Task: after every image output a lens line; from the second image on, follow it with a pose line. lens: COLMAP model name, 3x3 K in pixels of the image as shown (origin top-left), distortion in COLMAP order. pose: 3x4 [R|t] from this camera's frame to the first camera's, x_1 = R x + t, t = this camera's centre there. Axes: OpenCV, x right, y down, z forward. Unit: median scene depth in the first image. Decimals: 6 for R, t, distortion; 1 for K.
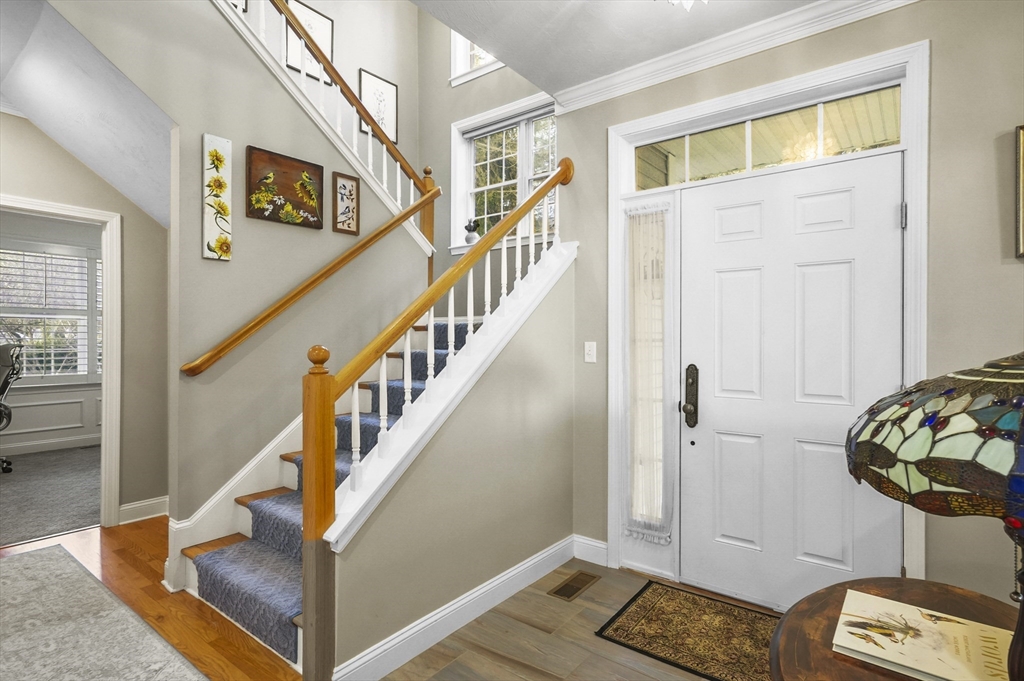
lens RADIAL K [[516.4, 0, 507.3], [0, 516.4, 340.6], [0, 0, 1]] dist [0.008032, 0.004163]
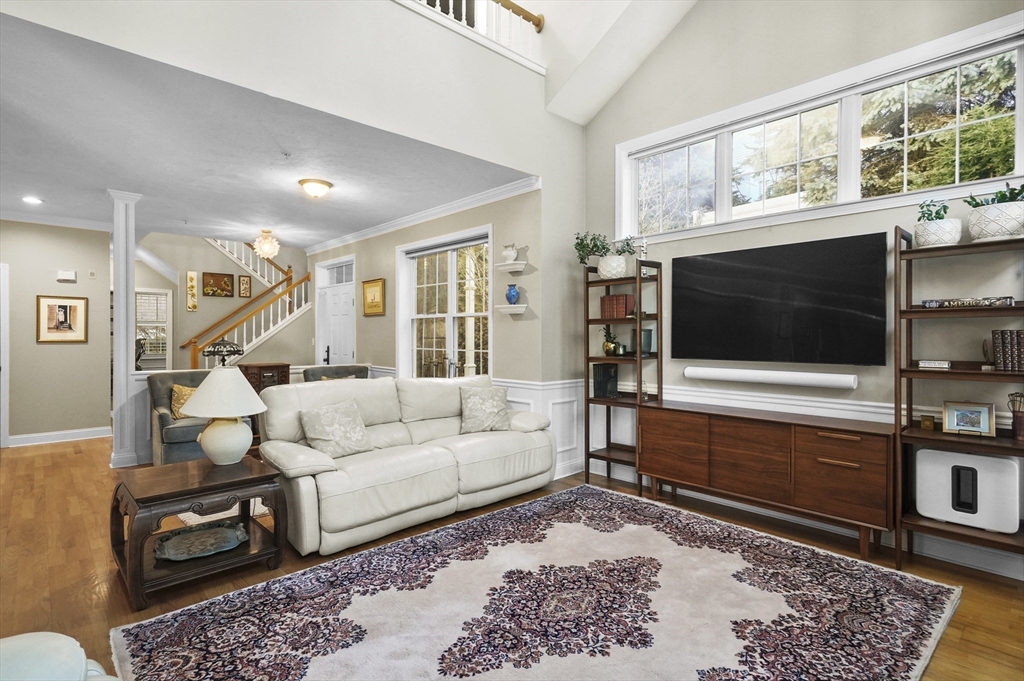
lens RADIAL K [[516.4, 0, 515.5], [0, 516.4, 337.9], [0, 0, 1]] dist [0.008032, 0.004163]
pose [[0.986279, -0.000831, -0.165088, 1.771466], [0.000523, 0.999998, -0.001911, 0.009670], [0.165089, 0.001798, 0.986277, -1.653621]]
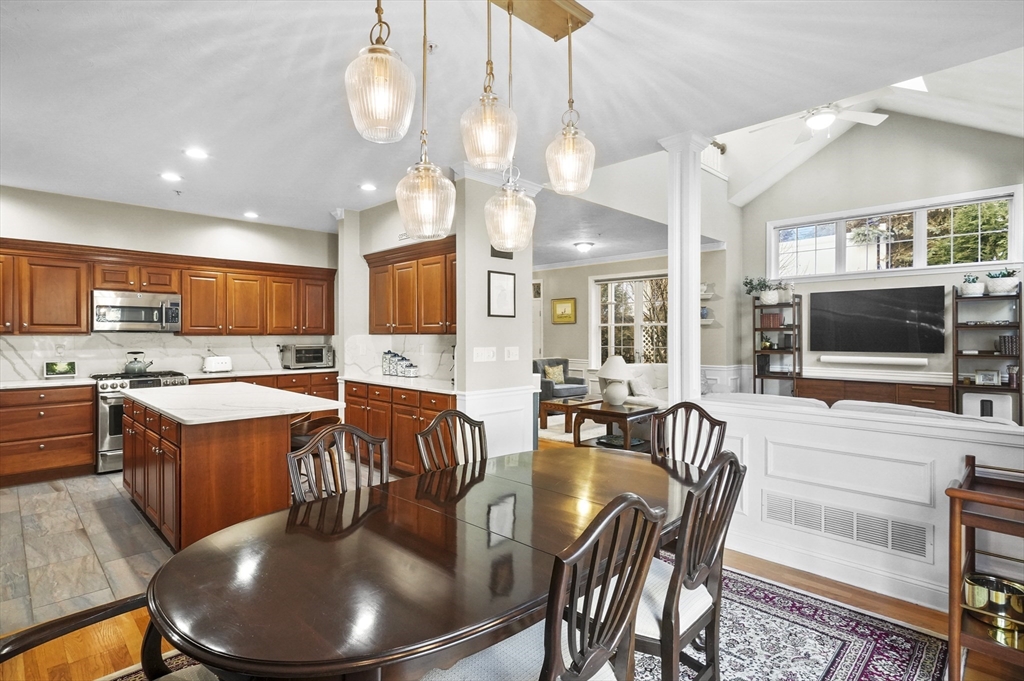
lens RADIAL K [[516.4, 0, 516.0], [0, 516.4, 339.0], [0, 0, 1]] dist [0.008032, 0.004163]
pose [[0.991962, -0.004014, -0.126469, 0.847963], [0.004472, 0.999984, 0.003335, -0.008809], [0.126453, -0.003874, 0.991965, -2.843909]]
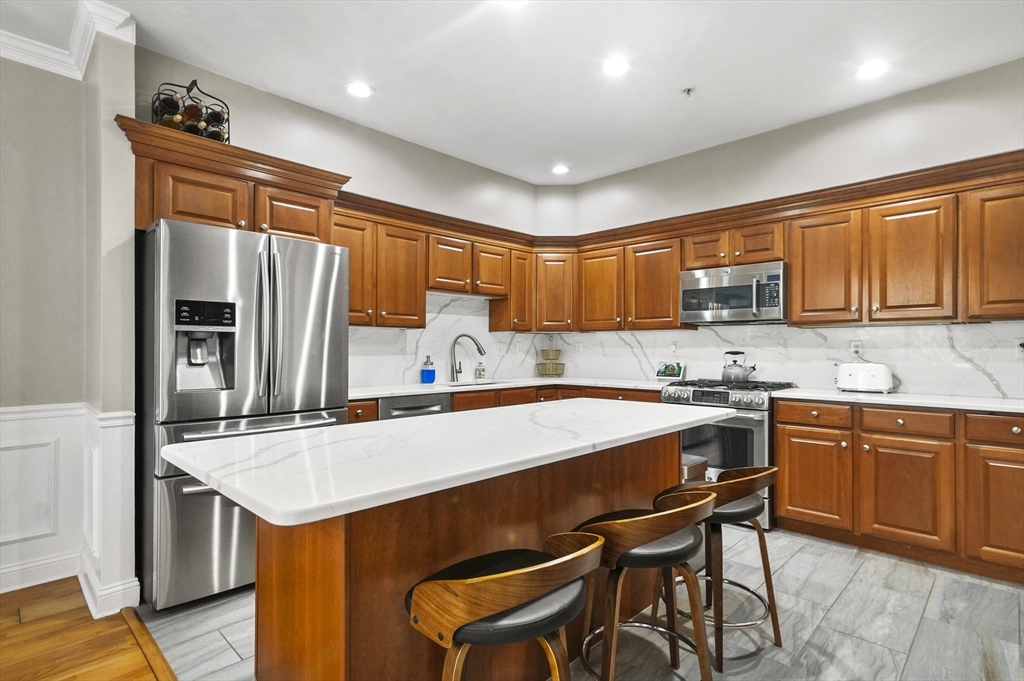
lens RADIAL K [[516.4, 0, 508.3], [0, 516.4, 348.4], [0, 0, 1]] dist [0.008032, 0.004163]
pose [[-0.111272, -0.007424, -0.993762, 0.614756], [-0.005687, 0.999960, -0.006834, 0.044652], [0.993774, 0.004891, -0.111309, -1.518926]]
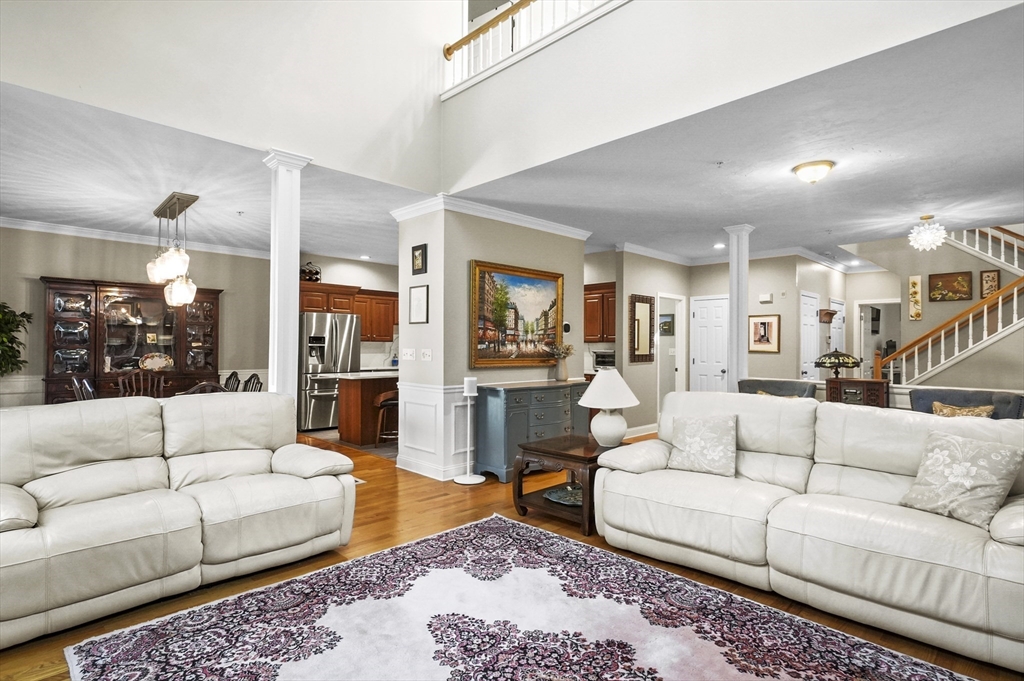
lens RADIAL K [[516.4, 0, 498.4], [0, 516.4, 343.7], [0, 0, 1]] dist [0.008032, 0.004163]
pose [[-0.147398, -0.010693, -0.989020, 2.394901], [-0.010655, 0.999901, -0.009223, 0.017783], [0.989020, 0.009179, -0.147497, -0.749910]]
